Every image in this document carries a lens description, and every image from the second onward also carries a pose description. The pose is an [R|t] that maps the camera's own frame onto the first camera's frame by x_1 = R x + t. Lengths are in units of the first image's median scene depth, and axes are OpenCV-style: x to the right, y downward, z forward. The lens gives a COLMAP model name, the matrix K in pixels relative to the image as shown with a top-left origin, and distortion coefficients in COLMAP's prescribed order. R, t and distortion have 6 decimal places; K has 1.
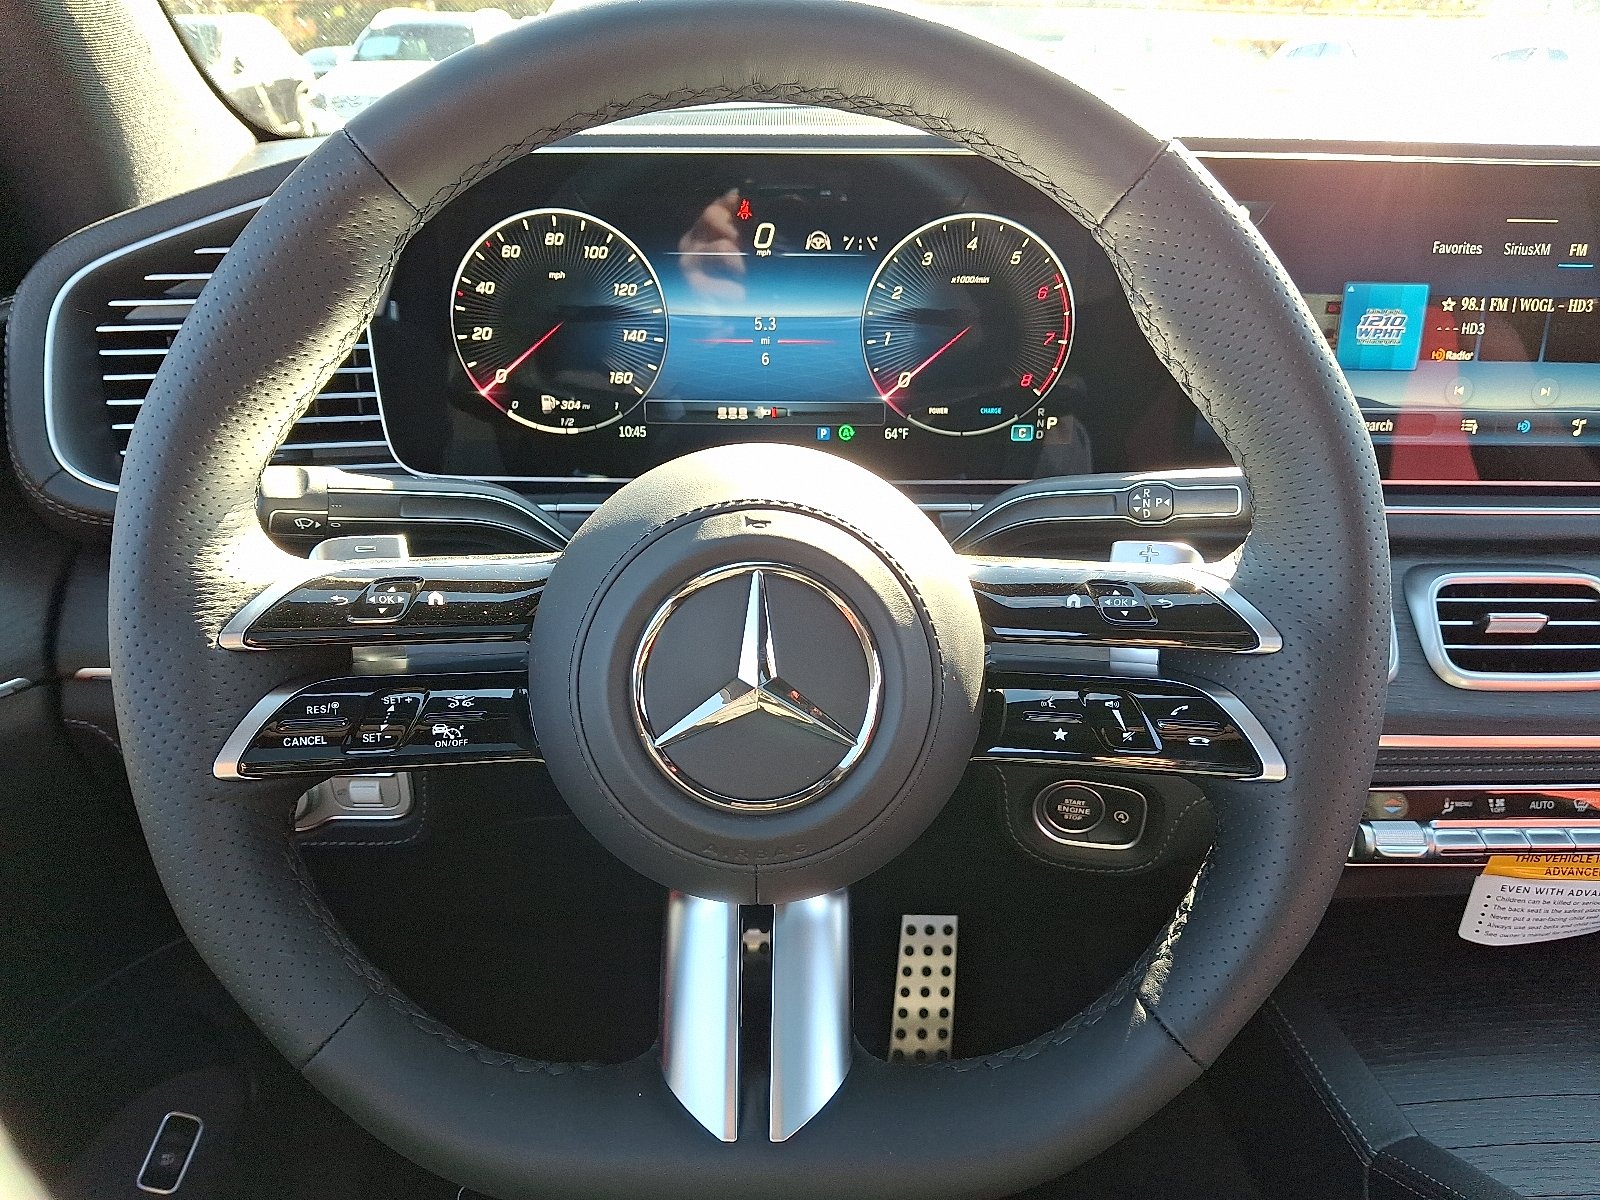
lens RADIAL K [[1147.1, 0, 800.0], [0, 1147.1, 600.0], [0, 0, 1]] dist [0.109154, -0.150271]
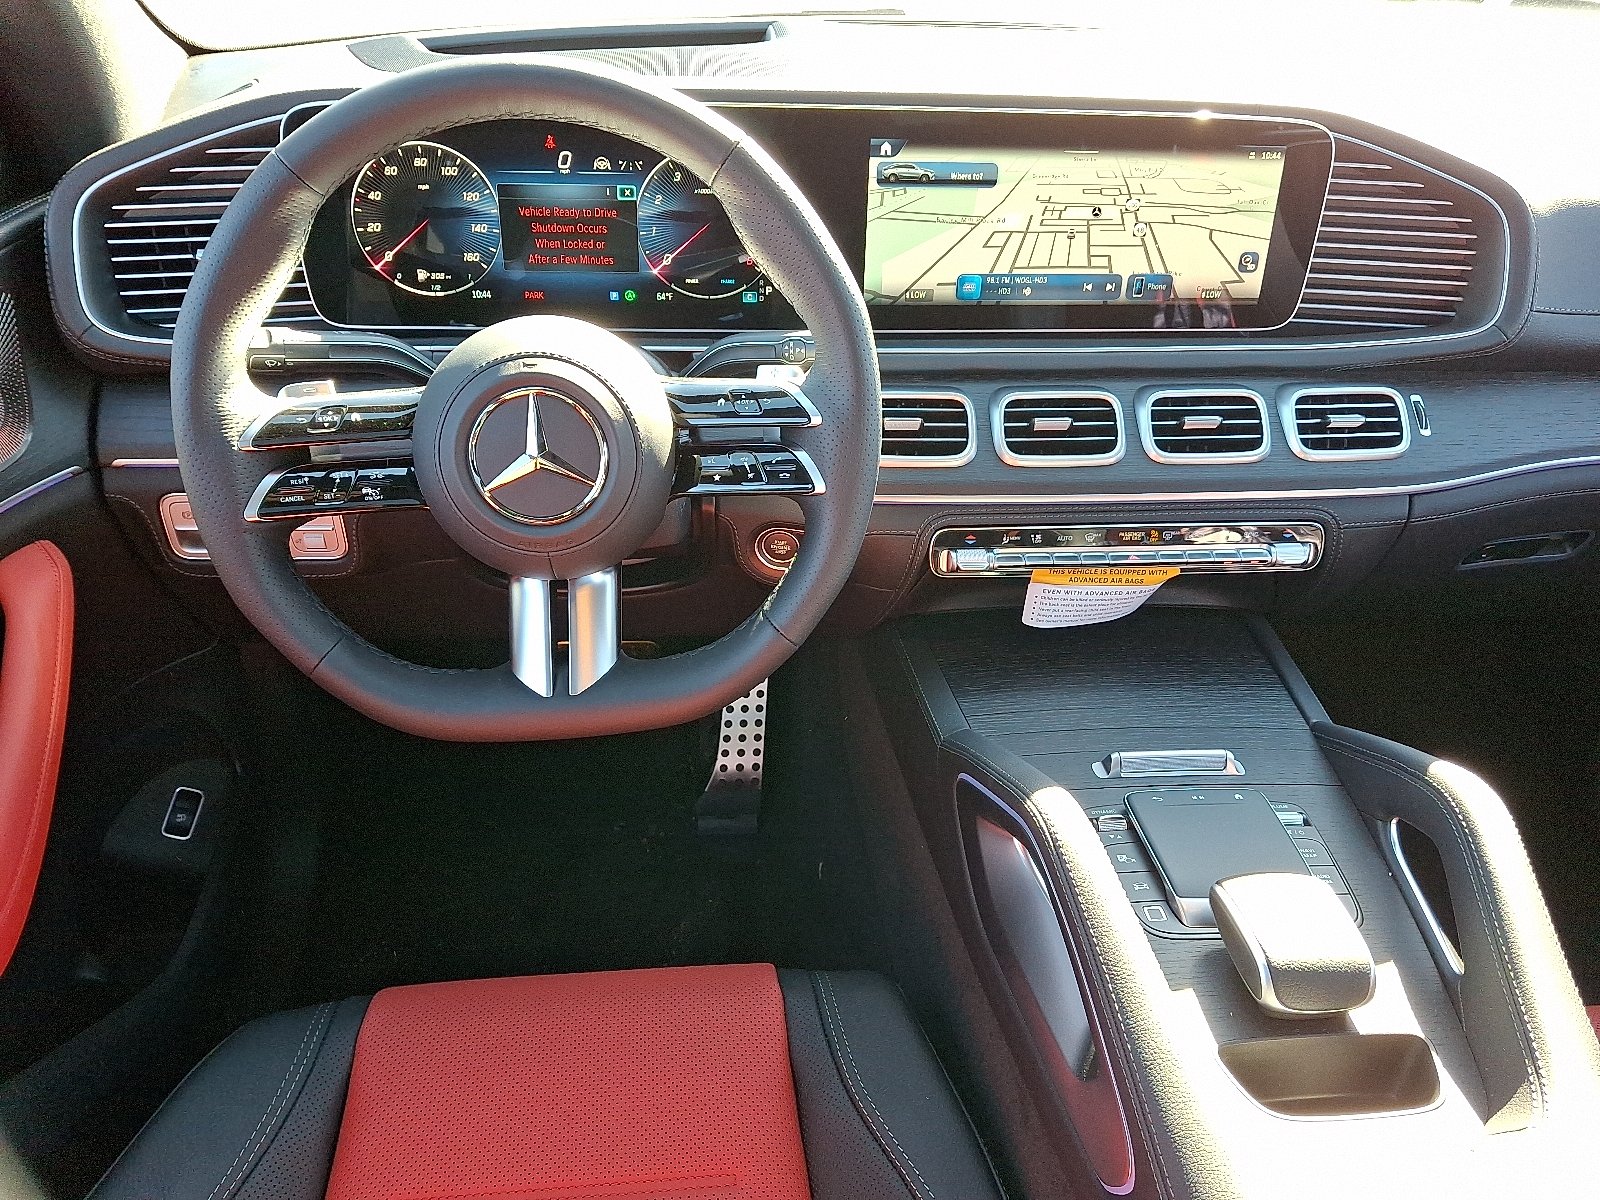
lens RADIAL K [[1249.5, 0, 800.0], [0, 1249.5, 600.0], [0, 0, 1]] dist [-0.004126, 0.004902]
pose [[0.998919, -0.013151, 0.044580, 0.188128], [0.005186, 0.984685, 0.174266, -0.040575], [-0.046189, -0.173847, 0.983689, -0.661556]]
